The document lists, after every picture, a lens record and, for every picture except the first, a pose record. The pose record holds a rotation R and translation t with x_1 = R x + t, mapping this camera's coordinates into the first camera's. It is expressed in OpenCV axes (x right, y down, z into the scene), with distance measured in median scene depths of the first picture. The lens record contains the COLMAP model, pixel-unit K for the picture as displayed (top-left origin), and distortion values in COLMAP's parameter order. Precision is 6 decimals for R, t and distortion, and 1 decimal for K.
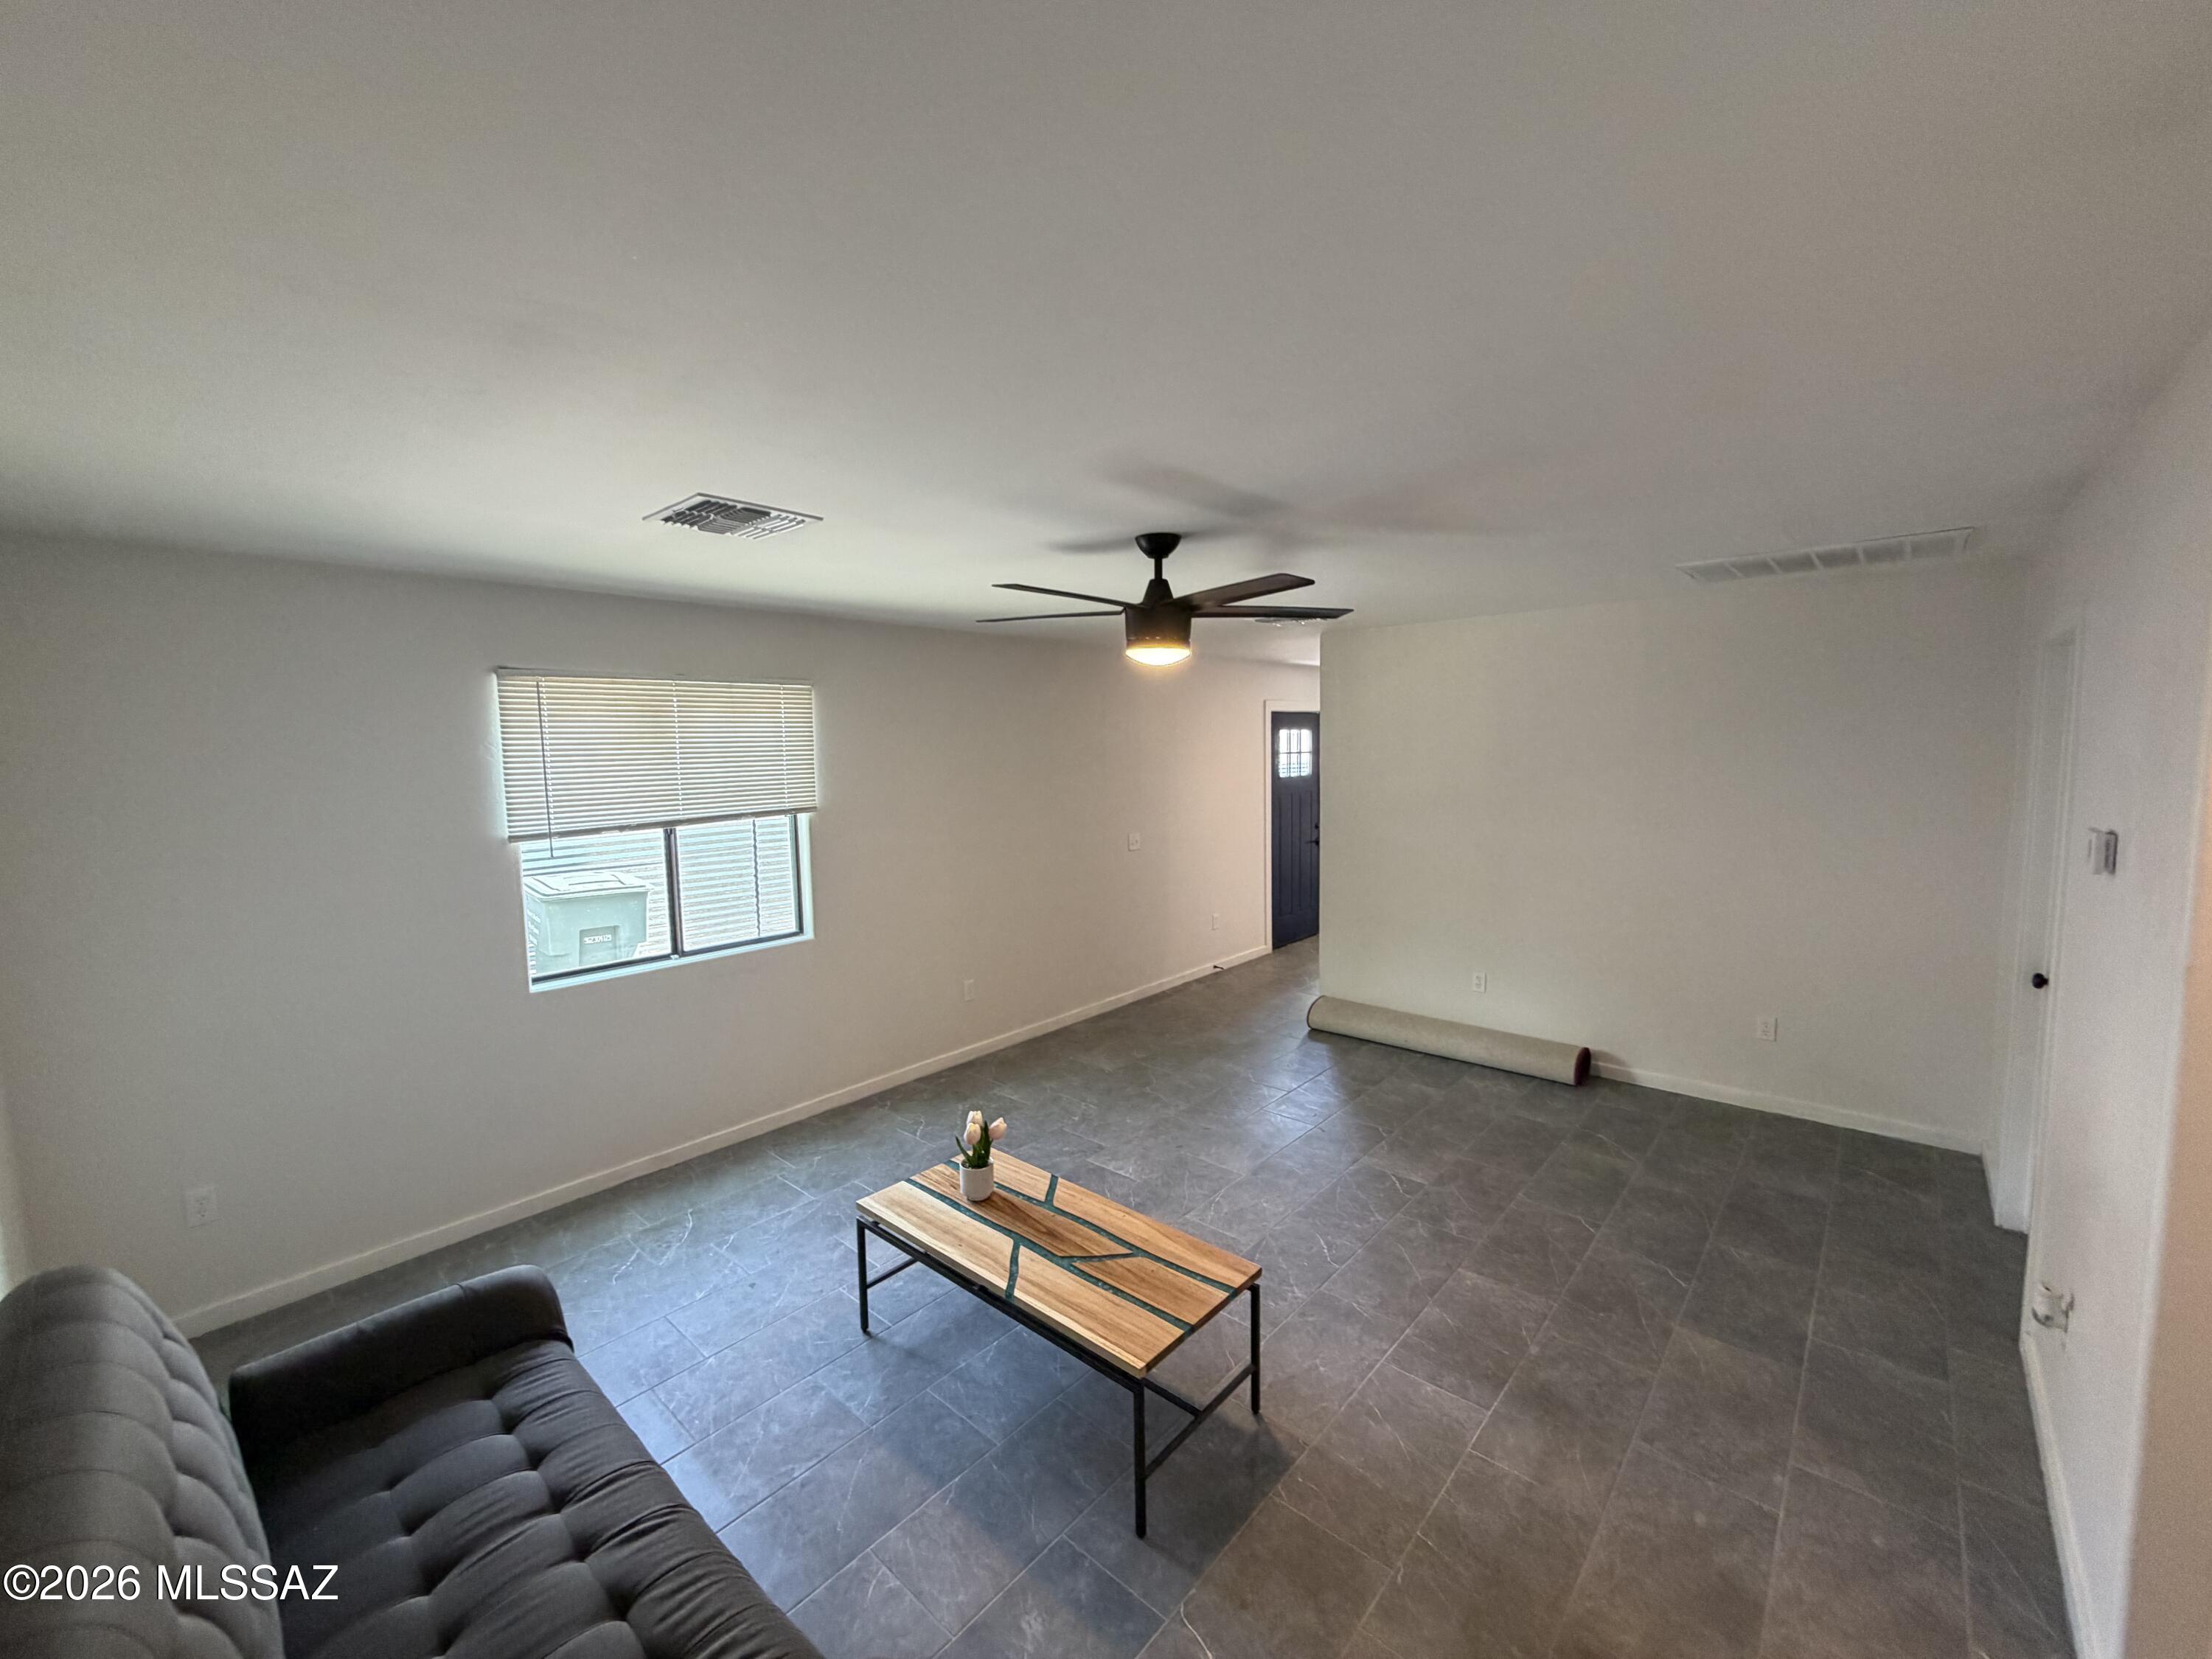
lens RADIAL K [[874.8, 0, 1120.9], [0, 874.8, 827.1], [0, 0, 1]] dist [-0.025677, -0.000258]
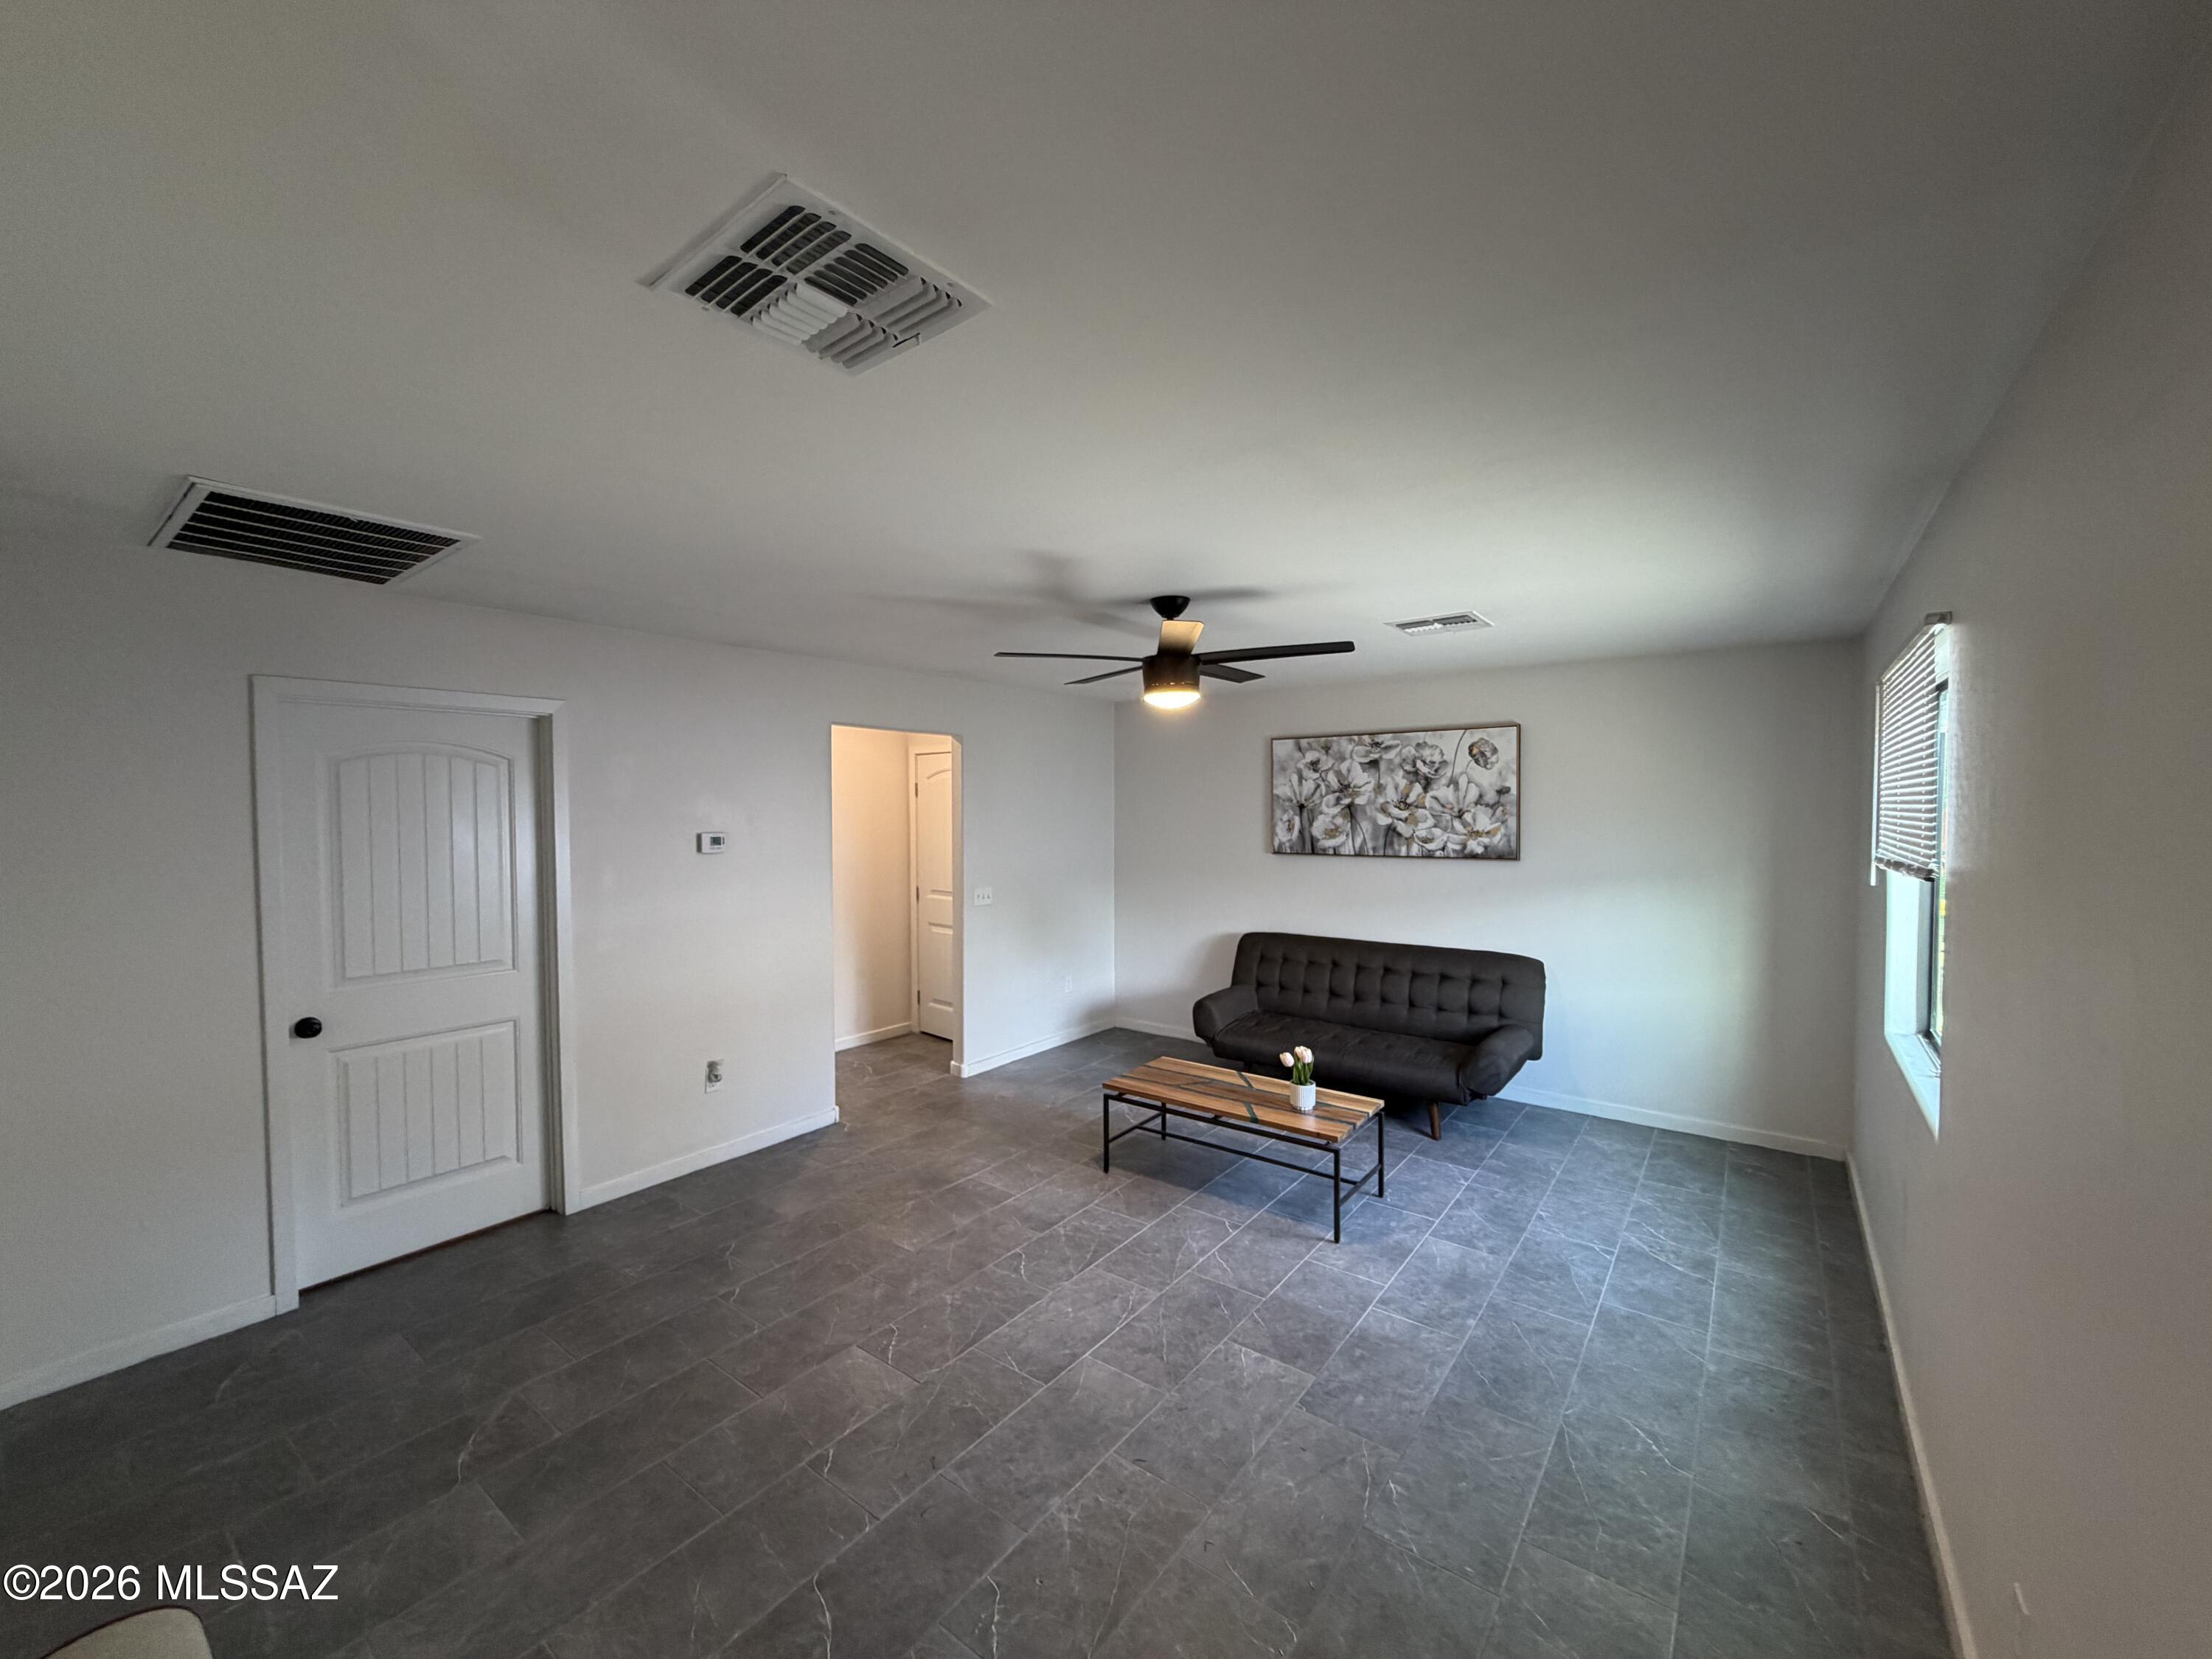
lens RADIAL K [[874.8, 0, 1120.9], [0, 874.8, 827.1], [0, 0, 1]] dist [-0.025677, -0.000258]
pose [[-0.995757, 0.026818, -0.088032, 0.188092], [0.016808, 0.993504, 0.112546, -0.144097], [0.090478, 0.110589, -0.989739, 1.897158]]
